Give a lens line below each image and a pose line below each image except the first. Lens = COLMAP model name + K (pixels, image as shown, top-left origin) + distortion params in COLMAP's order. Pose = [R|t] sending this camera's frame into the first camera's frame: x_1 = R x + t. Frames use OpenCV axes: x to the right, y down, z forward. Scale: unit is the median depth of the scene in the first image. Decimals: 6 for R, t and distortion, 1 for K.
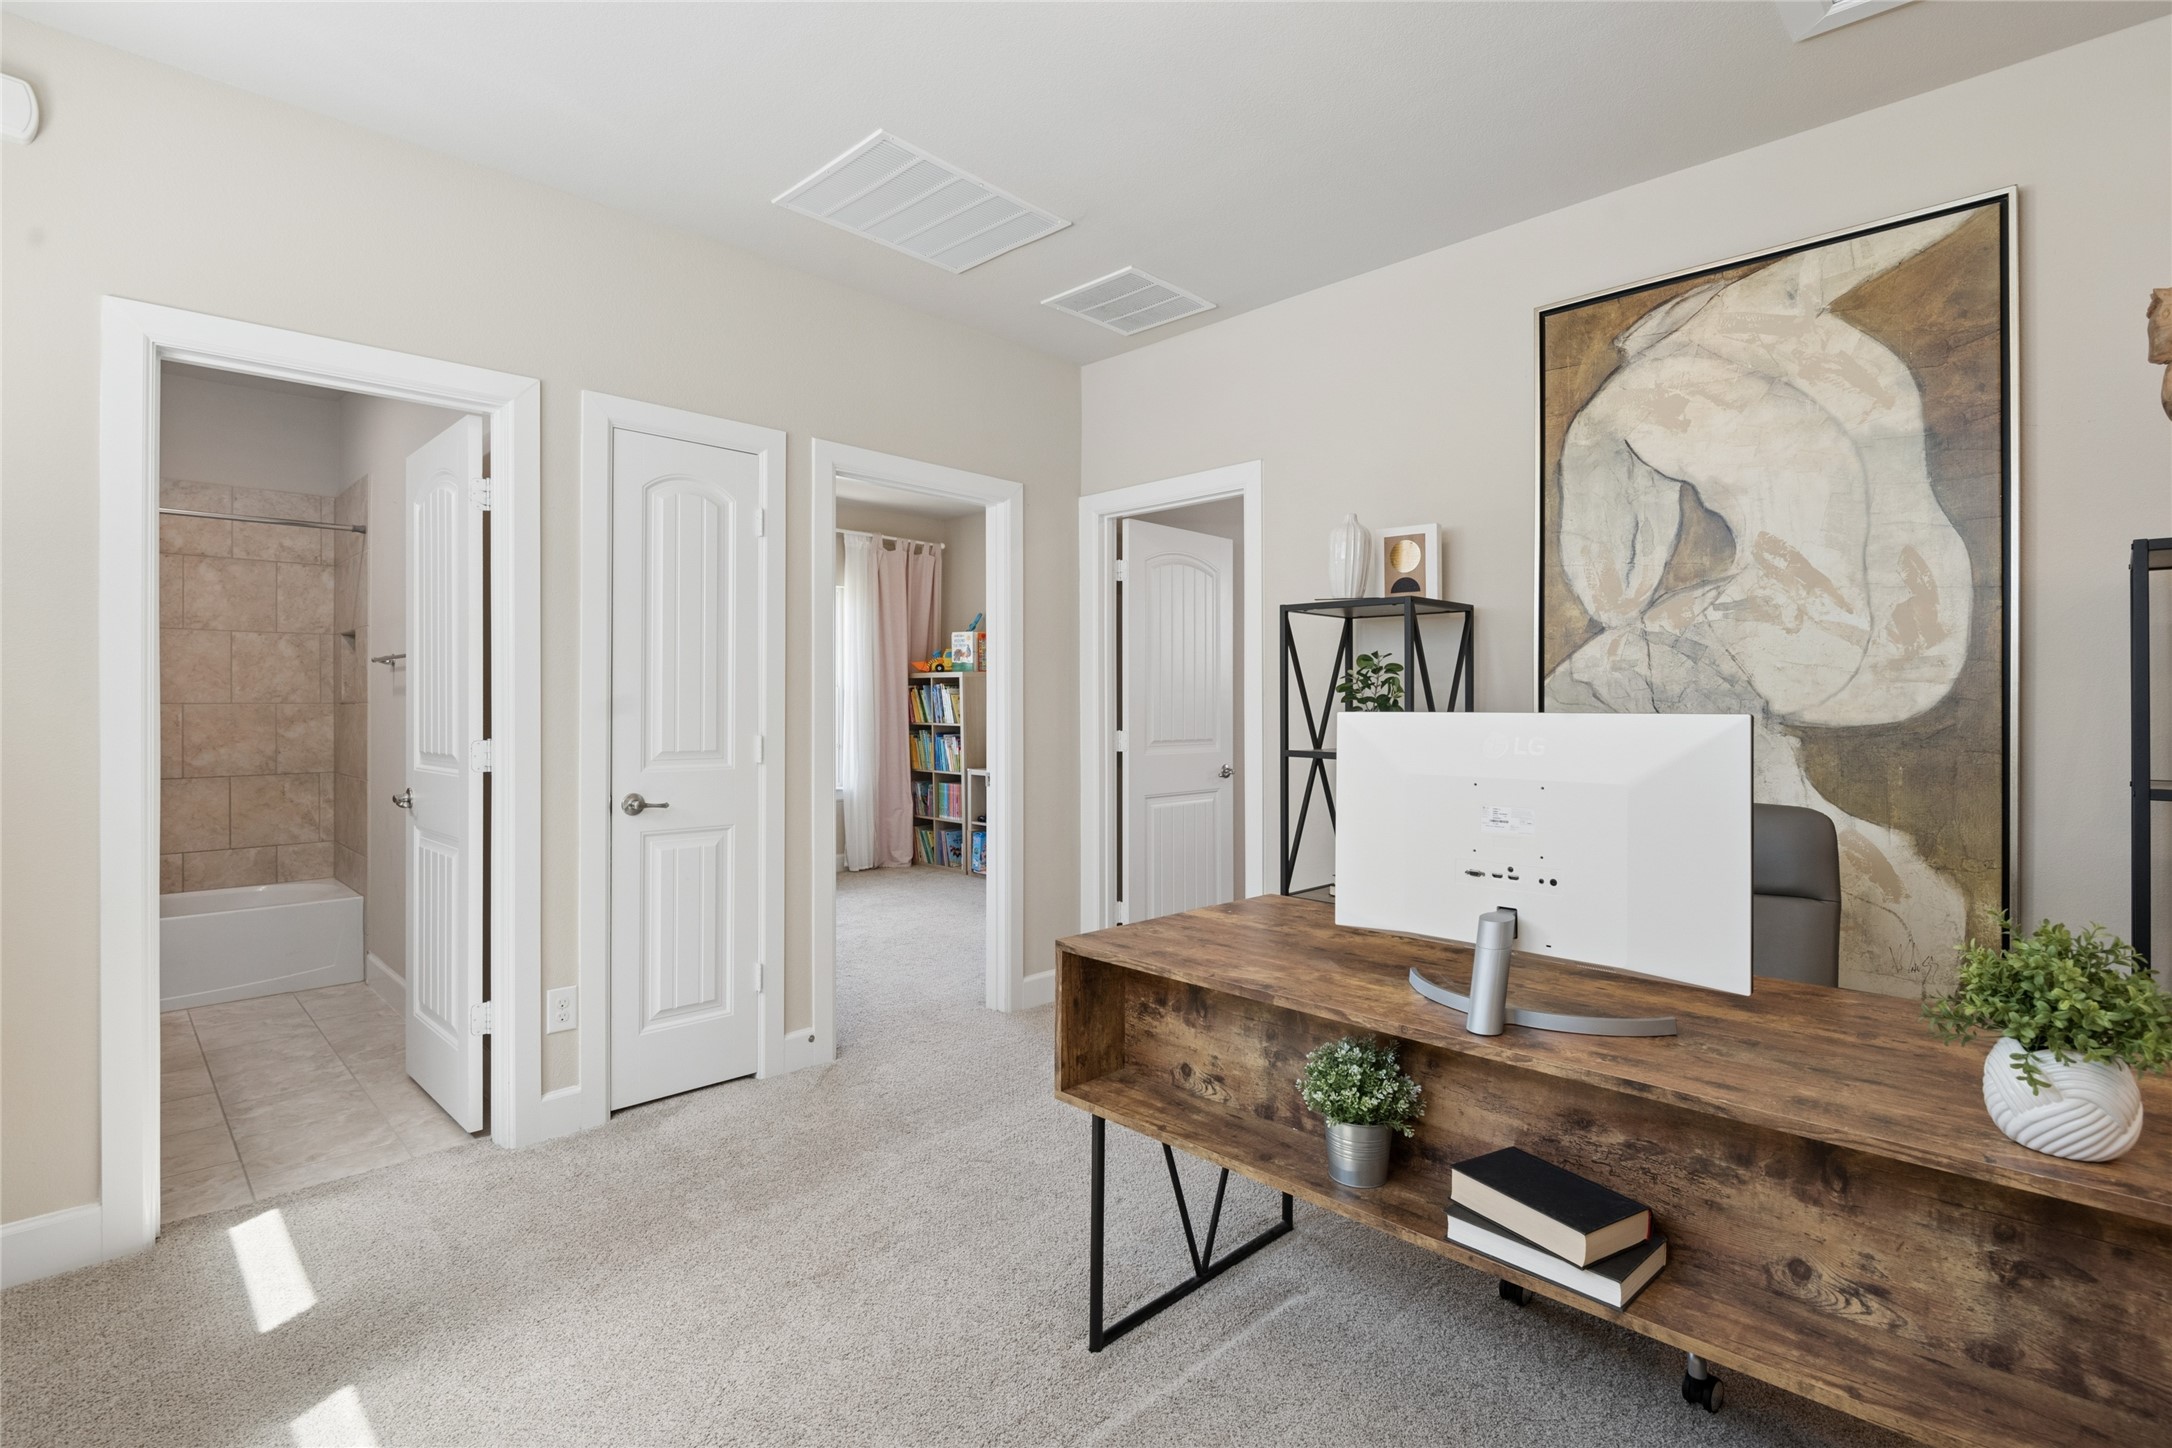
lens RADIAL K [[1003.0, 0, 1079.8], [0, 1003.0, 711.7], [0, 0, 1]] dist [-0.001619, -0.004628]
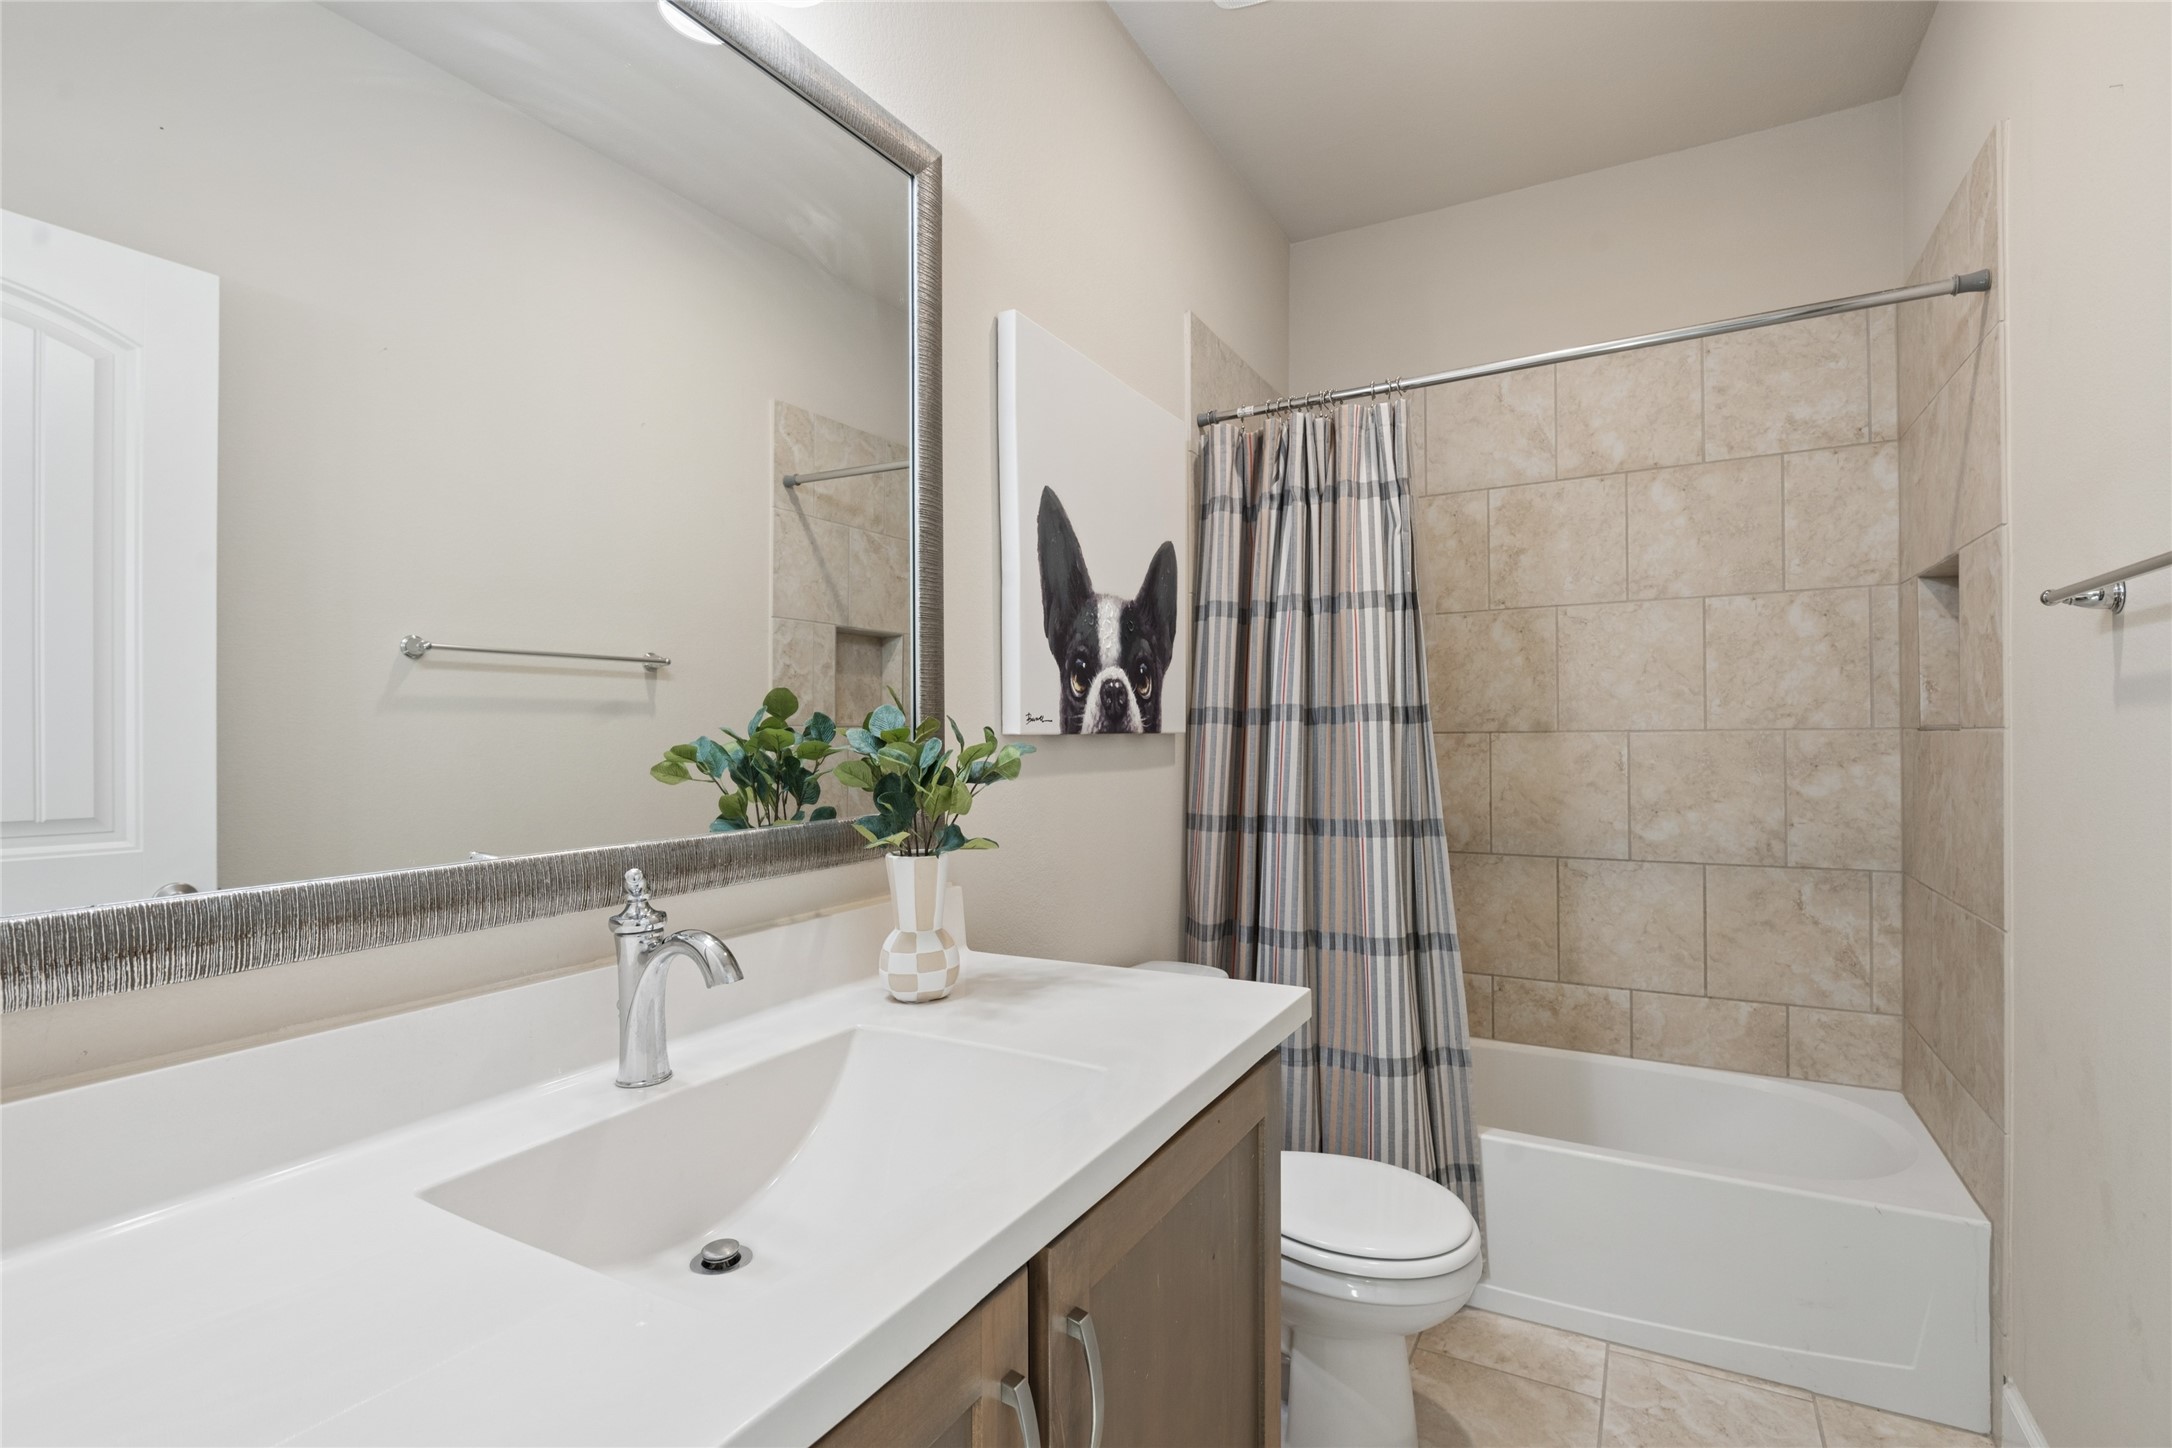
lens RADIAL K [[1003.0, 0, 1077.5], [0, 1003.0, 724.9], [0, 0, 1]] dist [-0.001619, -0.004628]
pose [[0.257580, -0.010383, -0.966201, -0.398542], [0.000564, 0.999944, -0.010596, -0.005432], [0.966257, 0.002184, 0.257571, 0.514289]]
